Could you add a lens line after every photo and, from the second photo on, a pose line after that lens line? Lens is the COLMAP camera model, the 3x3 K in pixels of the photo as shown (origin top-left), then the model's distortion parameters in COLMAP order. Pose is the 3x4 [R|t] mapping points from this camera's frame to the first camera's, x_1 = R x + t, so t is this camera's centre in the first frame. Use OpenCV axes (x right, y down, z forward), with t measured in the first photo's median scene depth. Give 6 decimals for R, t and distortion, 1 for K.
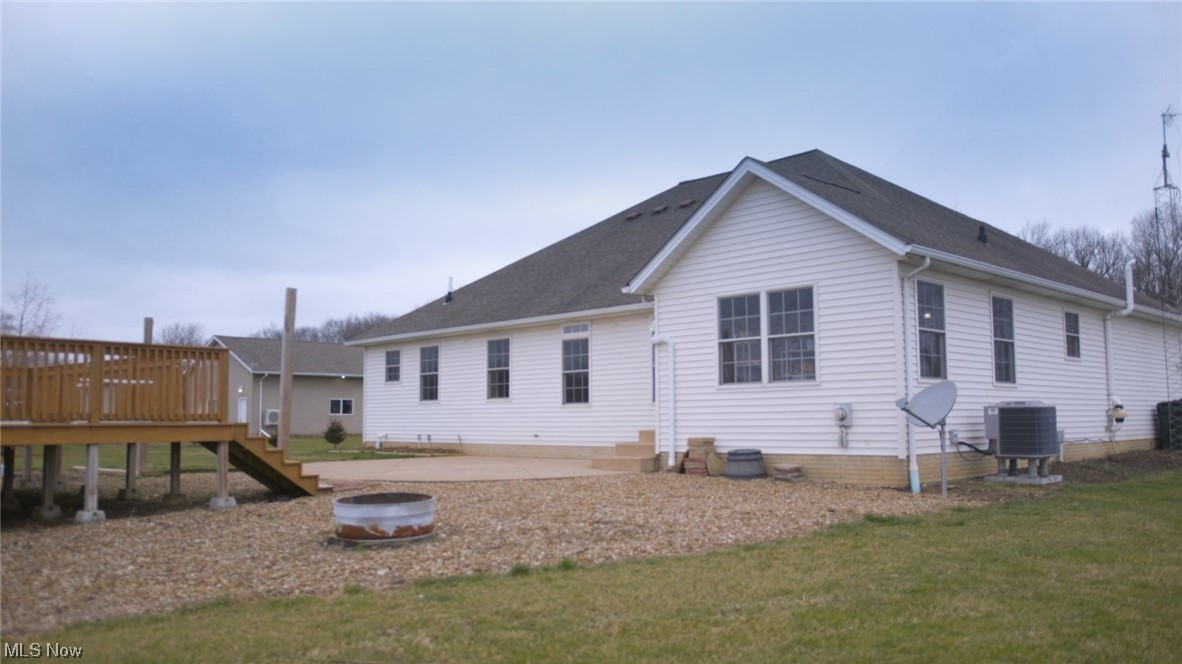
lens RADIAL K [[903.5, 0, 595.0], [0, 903.5, 337.2], [0, 0, 1]] dist [-0.046277, 0.009494]
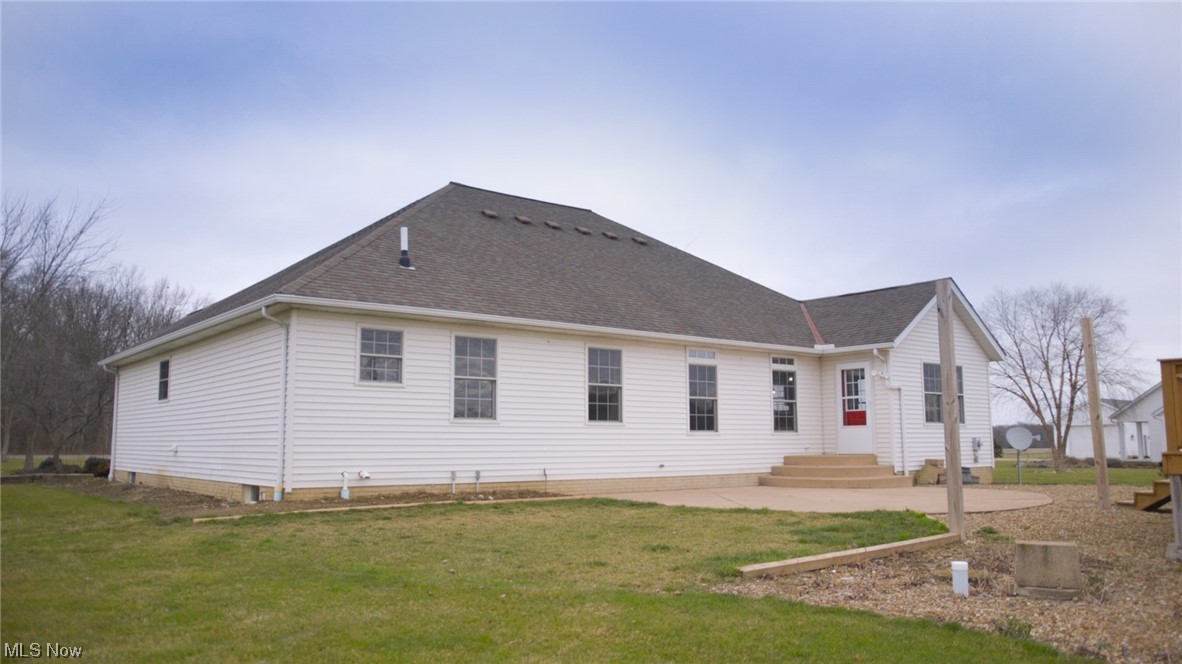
lens RADIAL K [[903.5, 0, 594.9], [0, 903.5, 328.3], [0, 0, 1]] dist [-0.046277, 0.009494]
pose [[0.090920, 0.126627, 0.987775, -0.922970], [-0.092797, 0.988645, -0.118197, 0.082482], [-0.991525, -0.080916, 0.101638, 0.939113]]
